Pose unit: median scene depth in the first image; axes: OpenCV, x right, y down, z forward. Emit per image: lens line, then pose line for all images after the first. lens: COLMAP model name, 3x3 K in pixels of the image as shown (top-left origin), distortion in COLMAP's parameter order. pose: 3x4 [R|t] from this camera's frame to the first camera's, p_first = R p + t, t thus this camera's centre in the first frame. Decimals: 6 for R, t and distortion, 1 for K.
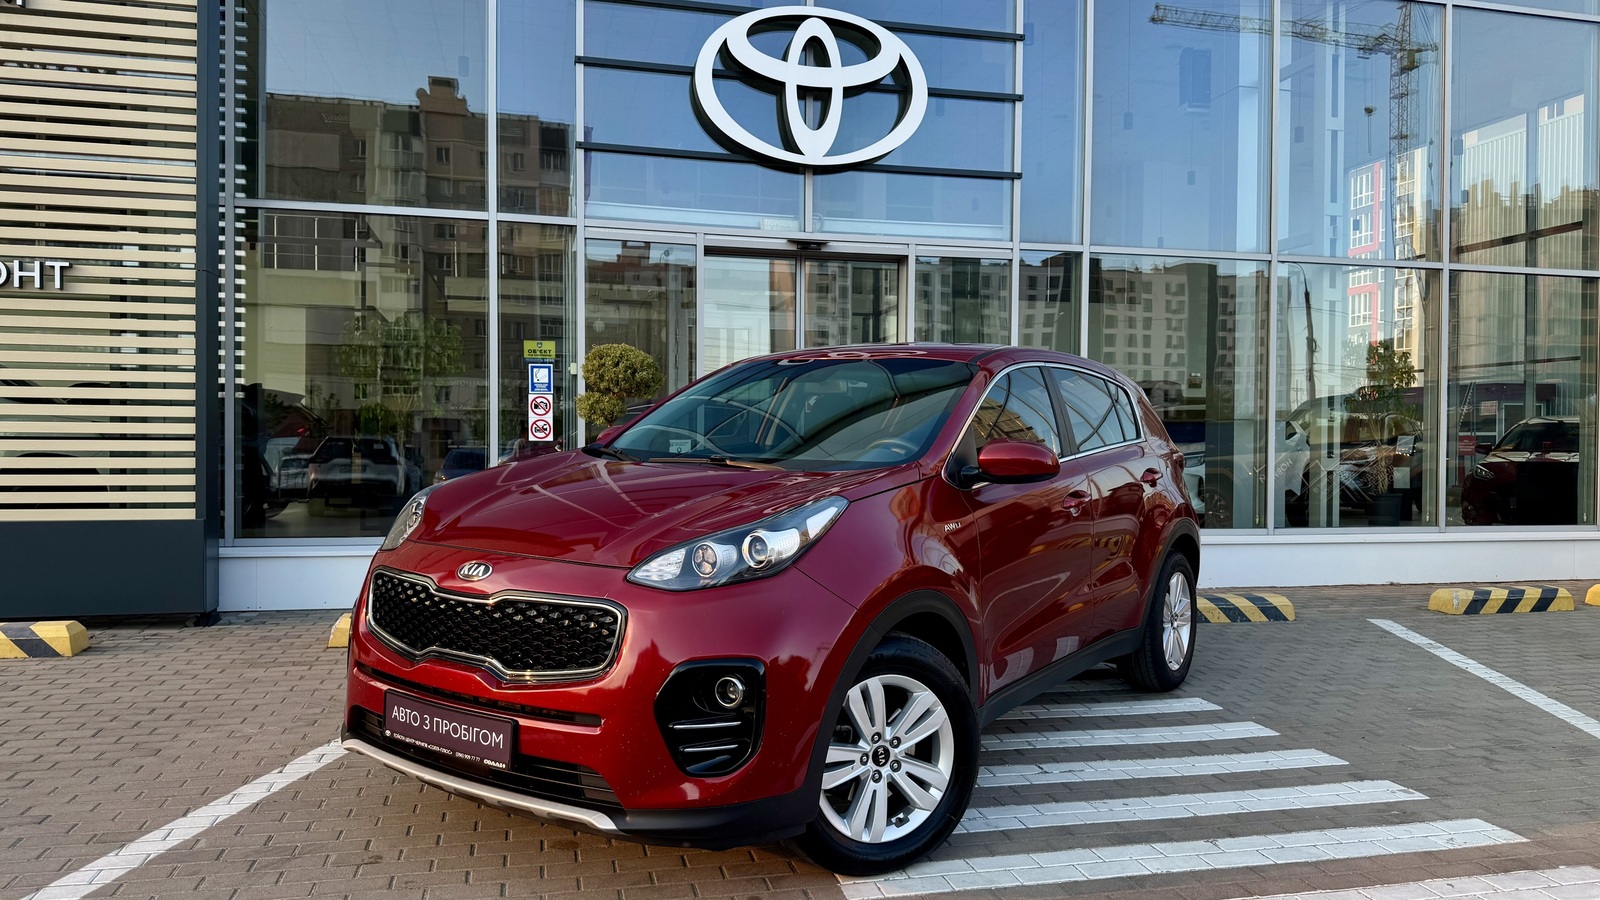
lens RADIAL K [[1147.2, 0, 793.4], [0, 1147.2, 452.9], [0, 0, 1]] dist [0.019453, -0.026711]
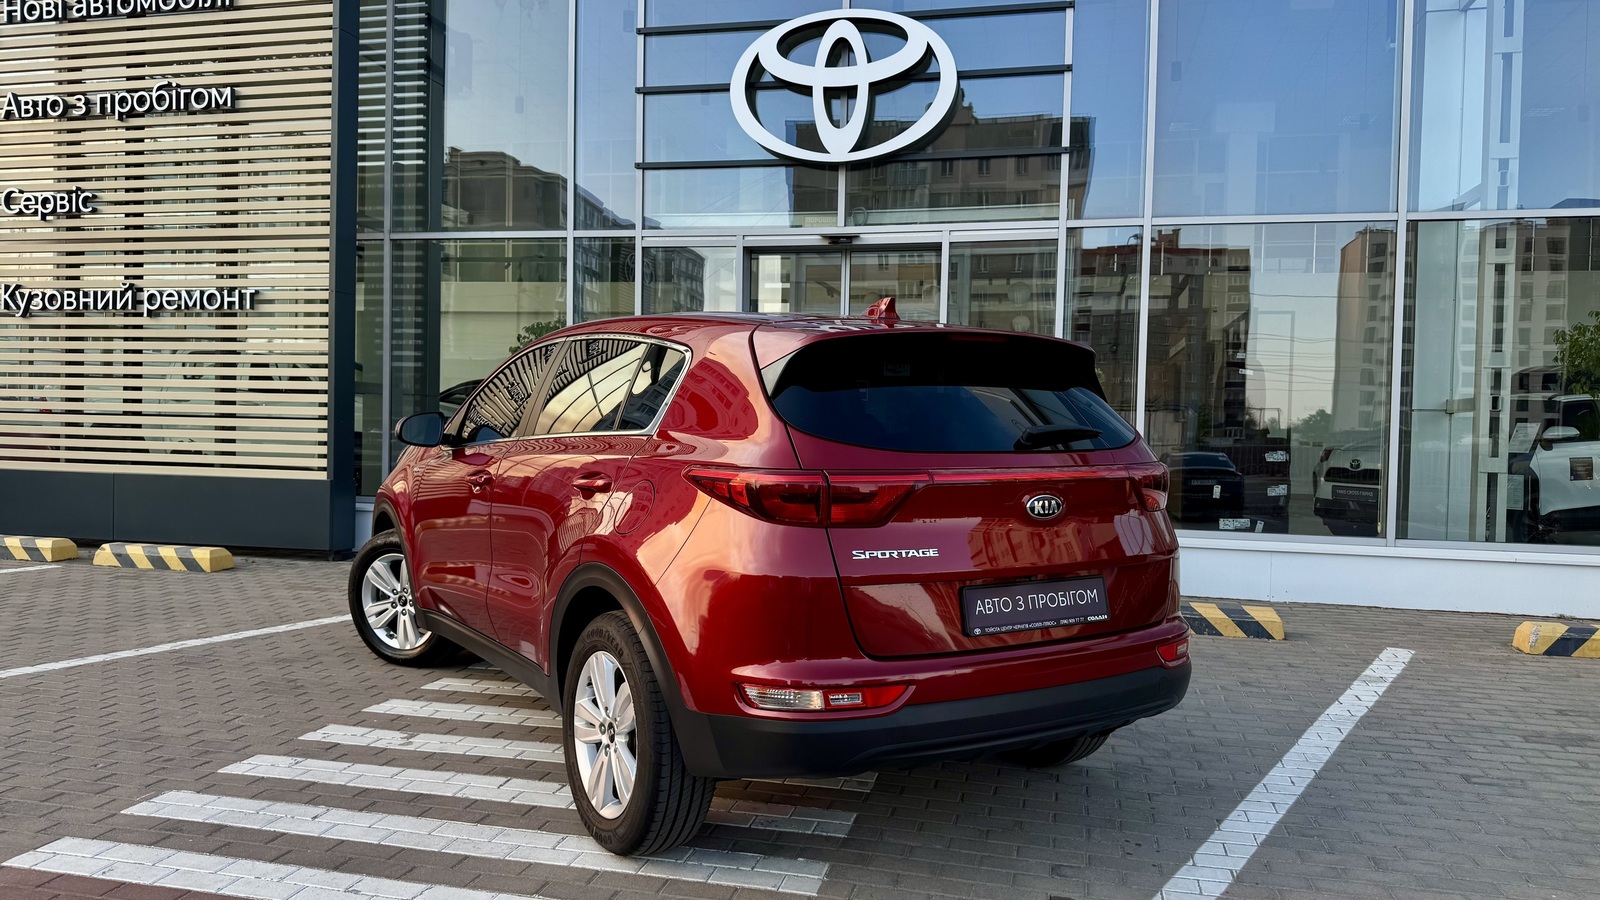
lens RADIAL K [[1147.2, 0, 787.4], [0, 1147.2, 448.1], [0, 0, 1]] dist [0.019453, -0.026711]
pose [[0.888901, 0.019161, -0.457698, 0.470465], [-0.018370, 0.999812, 0.006179, 0.002900], [0.457730, 0.002915, 0.889086, 0.056890]]
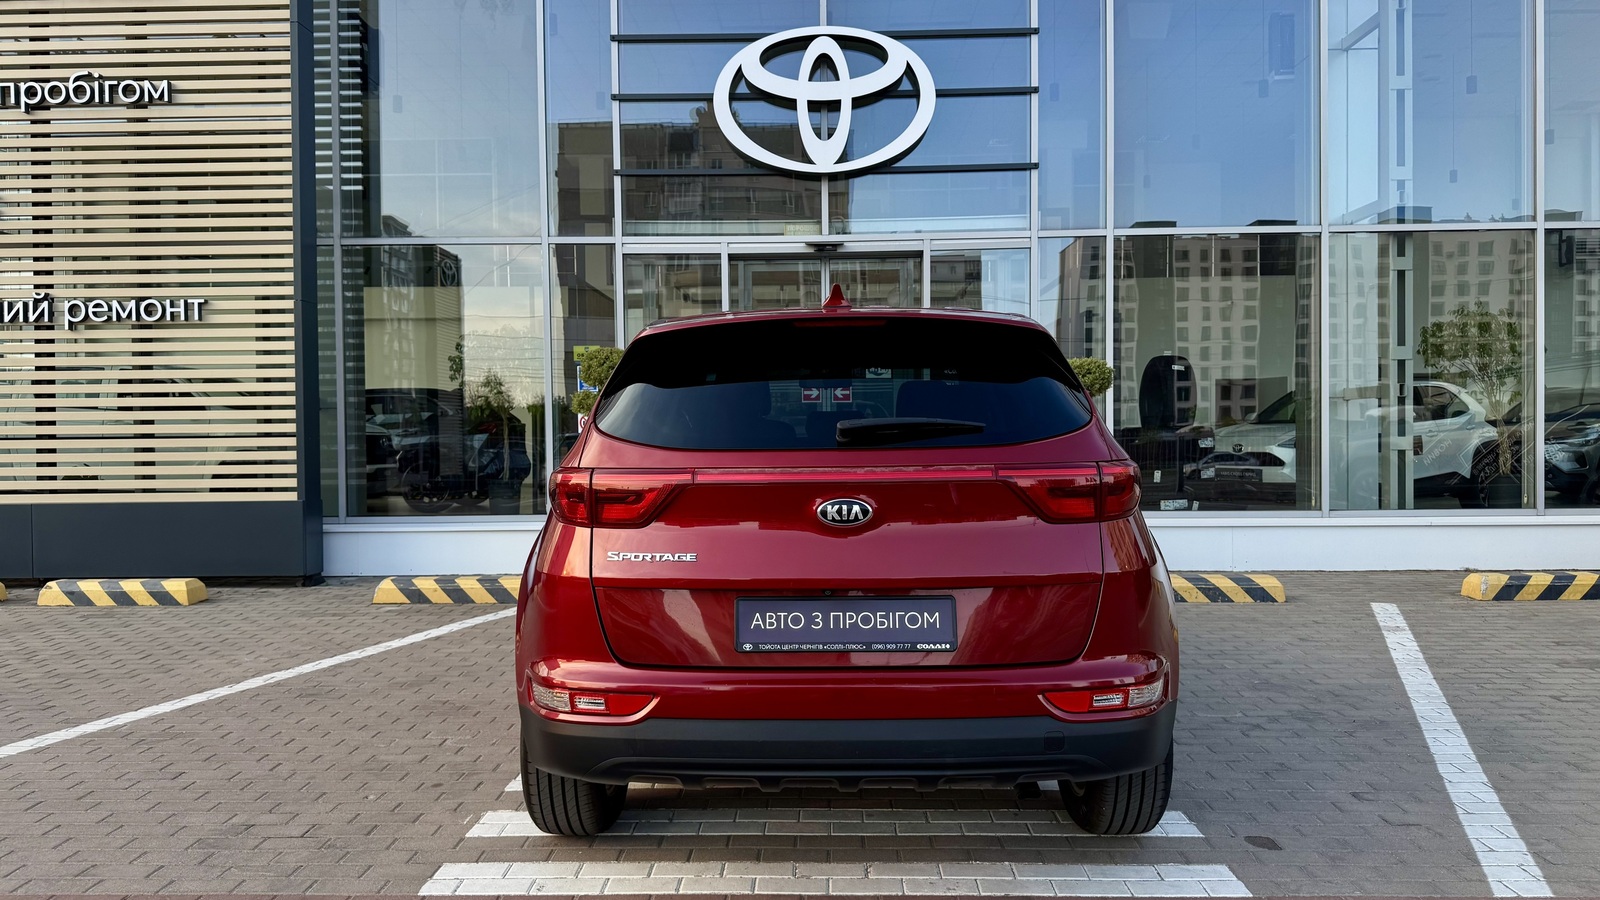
lens RADIAL K [[1147.2, 0, 785.4], [0, 1147.2, 448.8], [0, 0, 1]] dist [0.019453, -0.026711]
pose [[0.965404, -0.014124, -0.260378, 0.266741], [0.015108, 0.999884, 0.001779, 0.006402], [0.260323, -0.005651, 0.965505, -0.053950]]
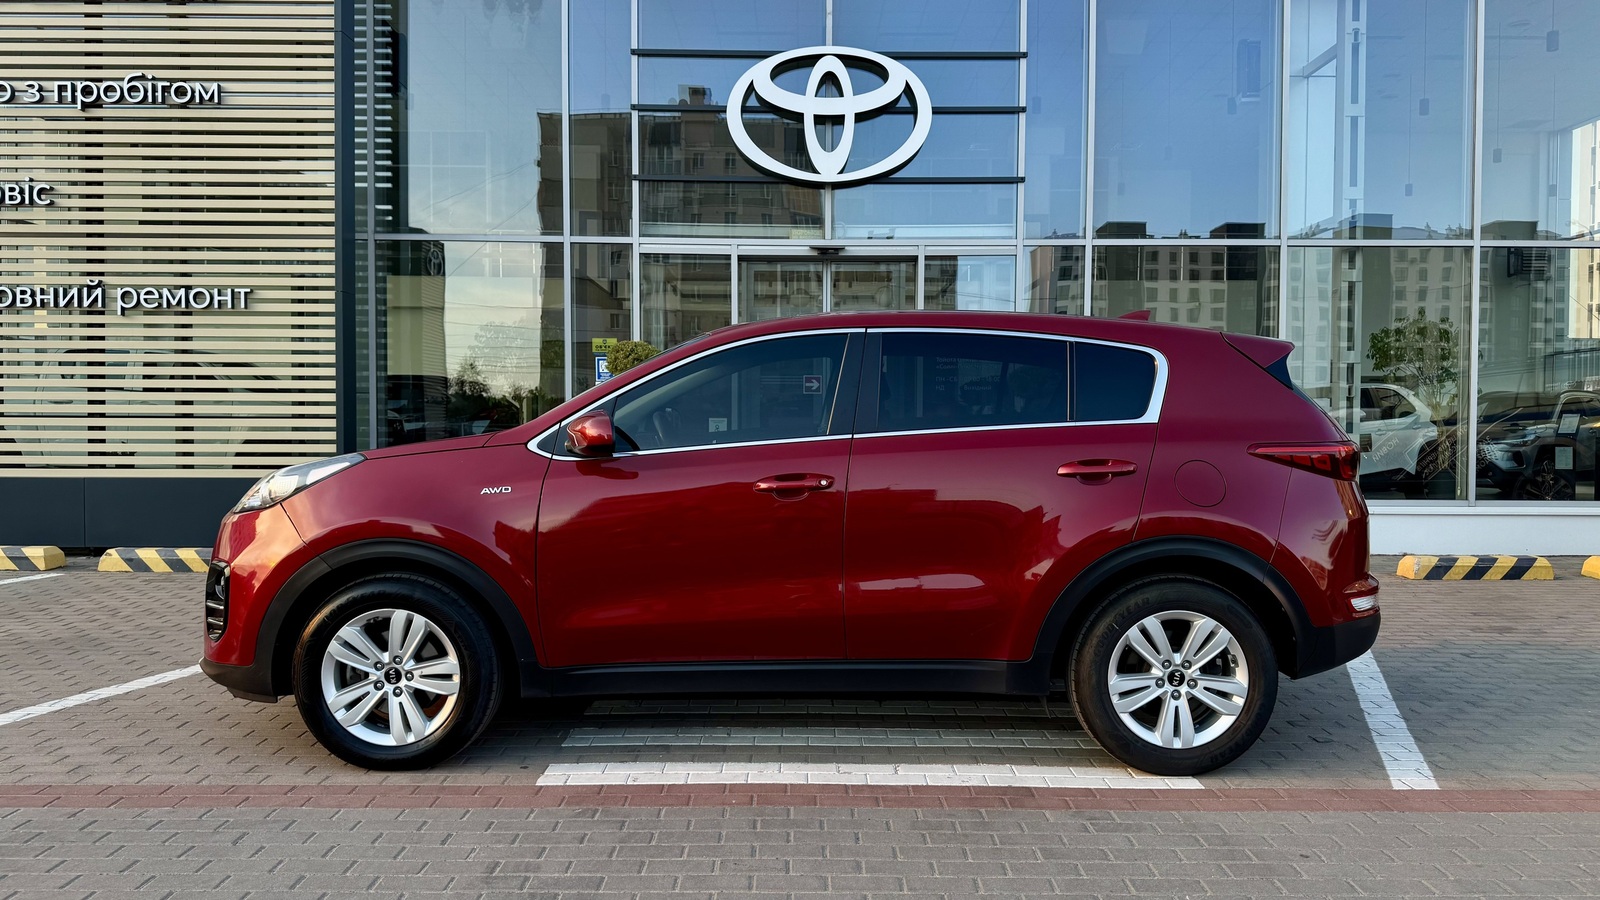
lens RADIAL K [[1147.2, 0, 790.7], [0, 1147.2, 455.1], [0, 0, 1]] dist [0.019453, -0.026711]
pose [[0.972974, 0.002091, -0.230907, 0.257404], [0.000952, 0.999914, 0.013067, 0.012265], [0.230915, -0.012934, 0.972888, -0.152424]]
